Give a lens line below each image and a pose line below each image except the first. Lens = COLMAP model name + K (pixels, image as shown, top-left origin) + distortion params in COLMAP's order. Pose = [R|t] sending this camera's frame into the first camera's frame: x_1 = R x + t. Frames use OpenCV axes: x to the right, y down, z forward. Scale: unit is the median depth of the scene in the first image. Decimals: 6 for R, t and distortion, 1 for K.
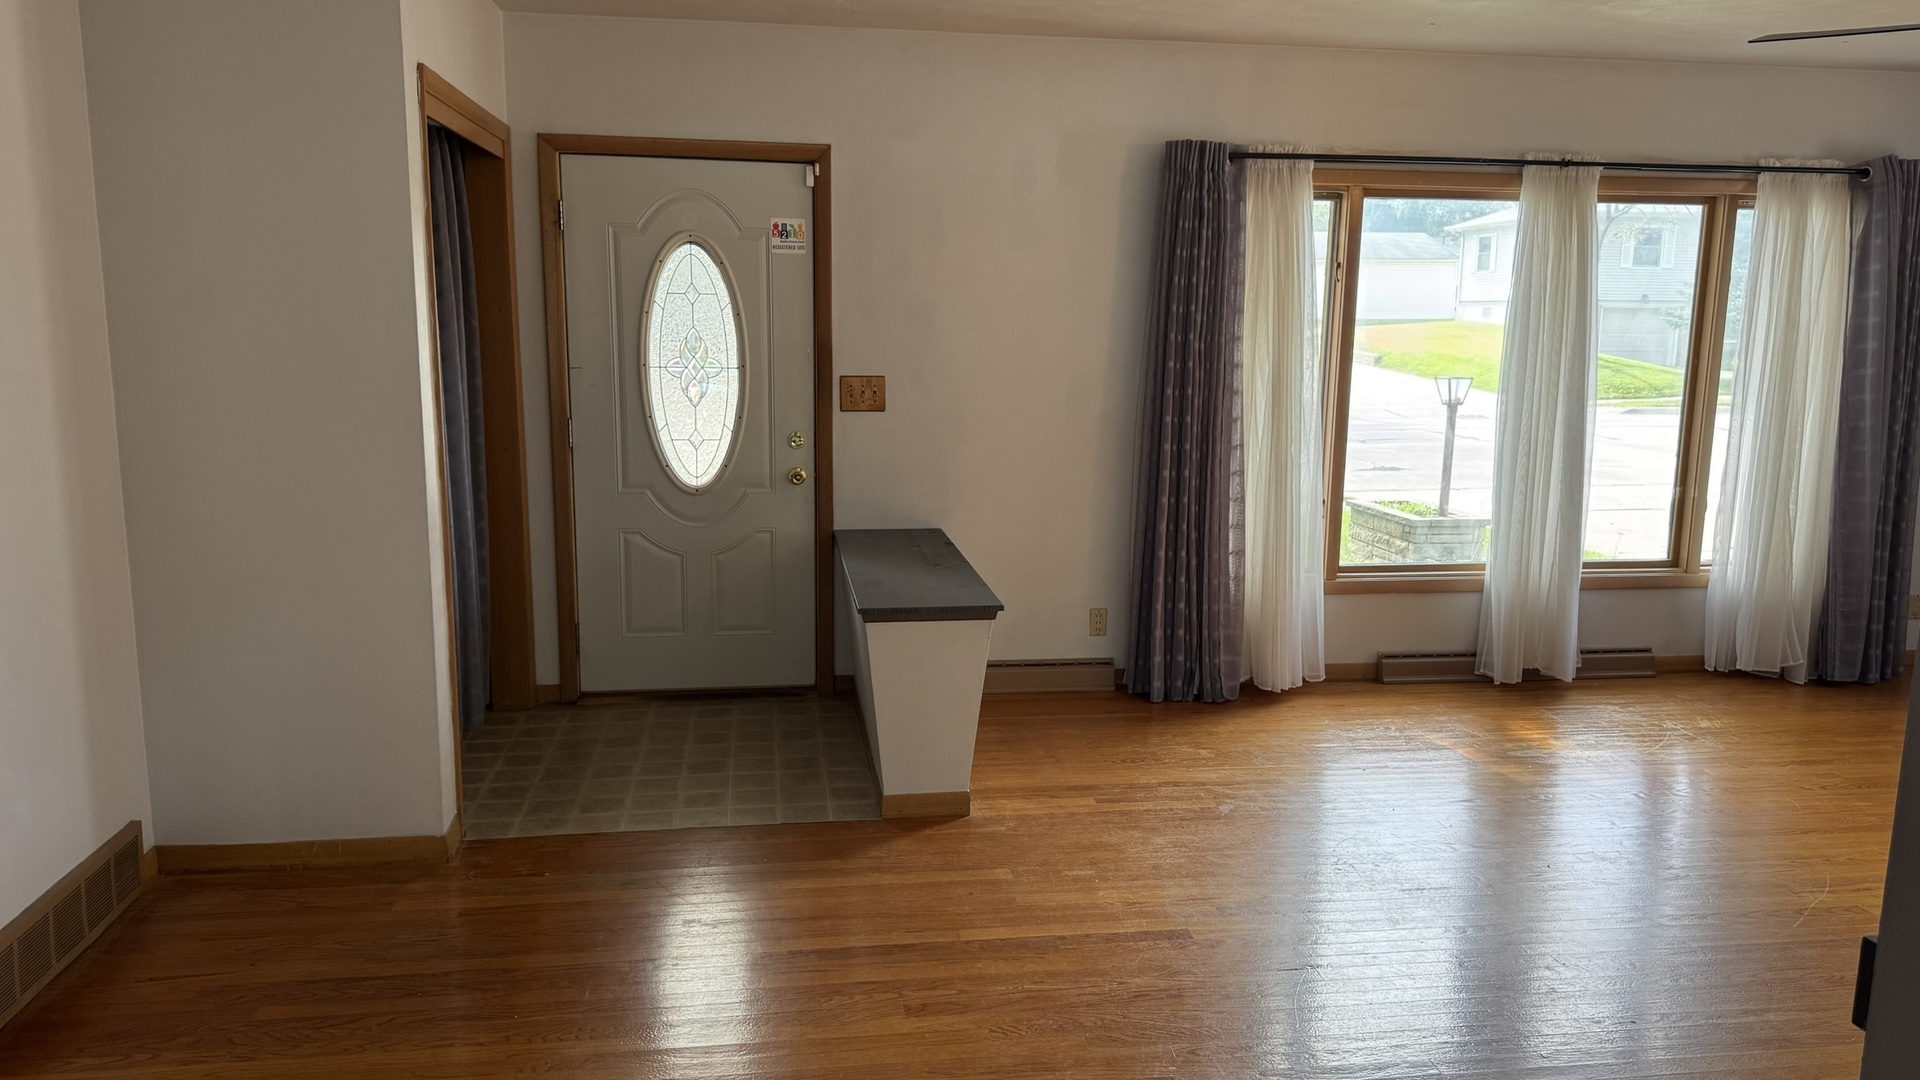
lens RADIAL K [[1336.4, 0, 960.0], [0, 1336.4, 540.0], [0, 0, 1]] dist [0.099338, -0.112085]
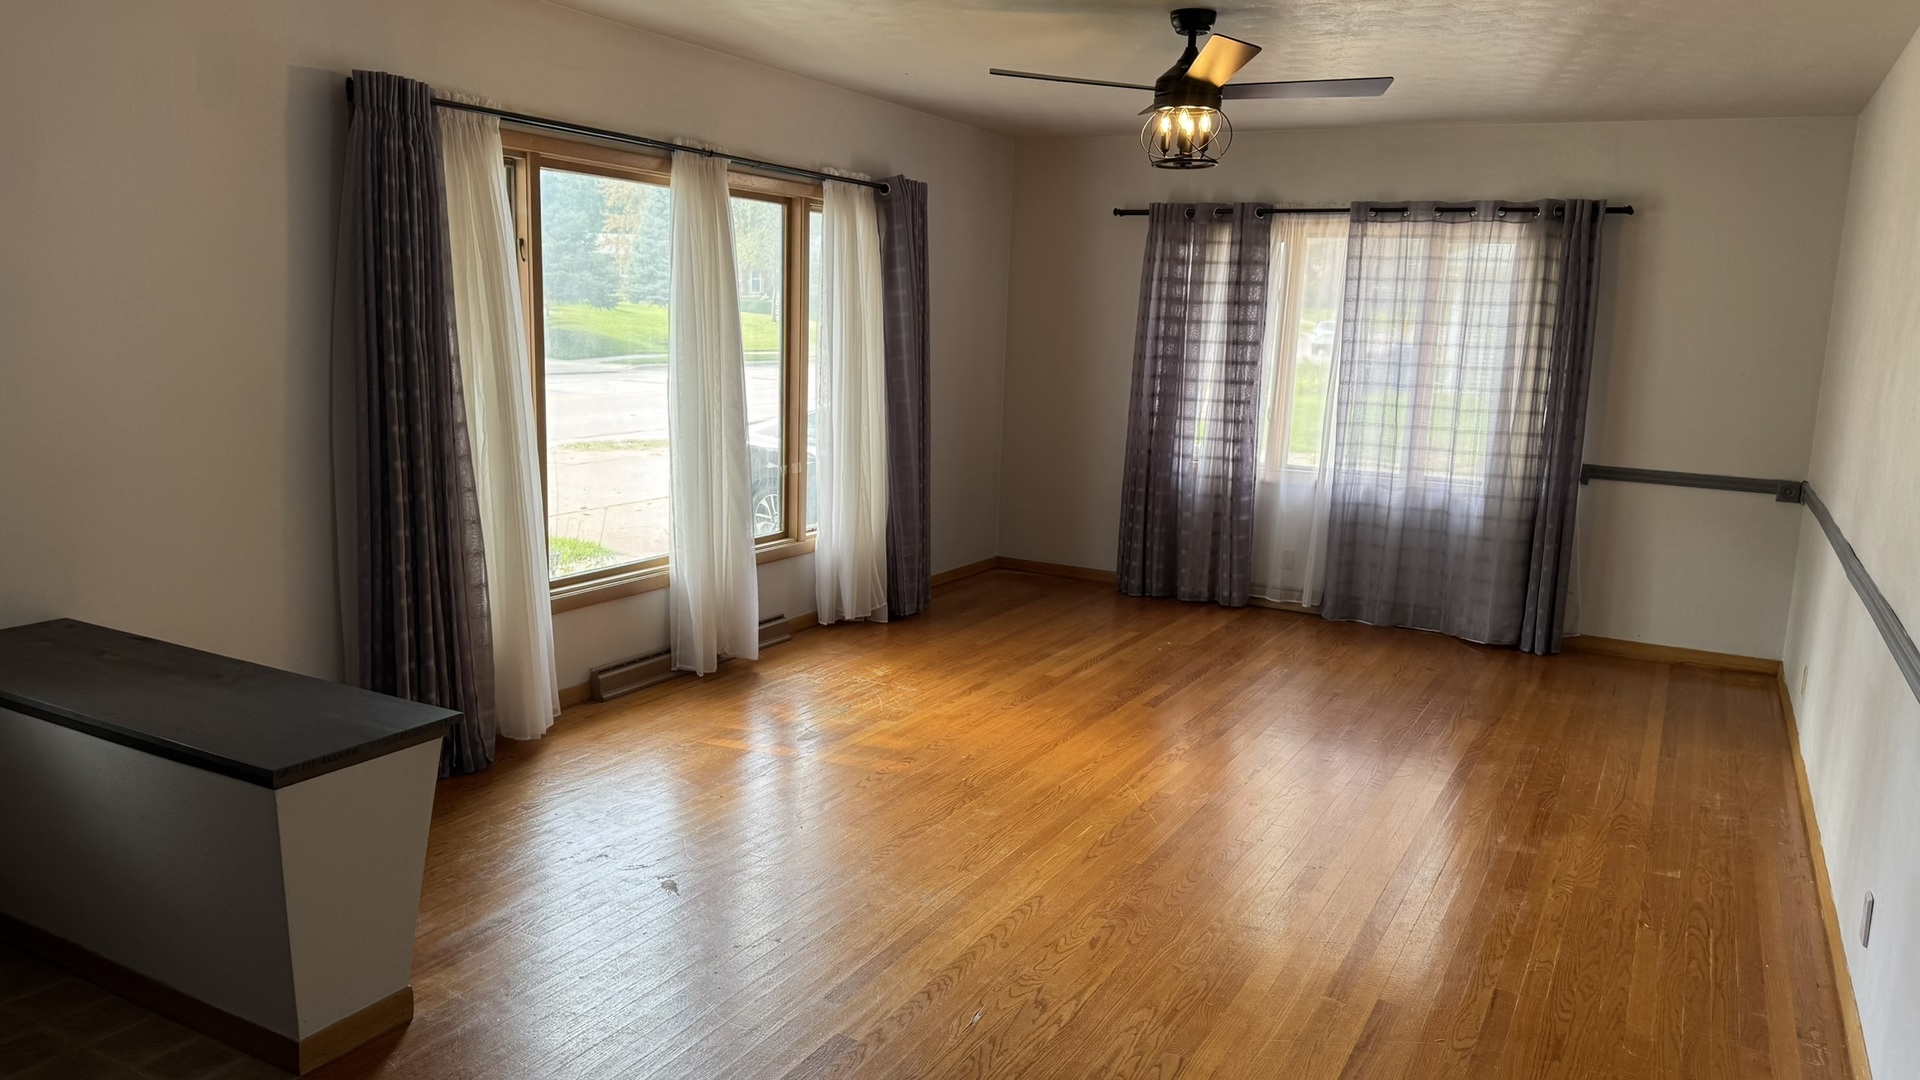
lens RADIAL K [[1328.1, 0, 960.0], [0, 1328.1, 540.0], [0, 0, 1]] dist [0.209843, -0.502265]
pose [[0.612545, -0.124987, 0.780491, -0.244886], [0.105719, 0.991502, 0.075807, -0.047641], [-0.783334, 0.036078, 0.620553, 0.236263]]
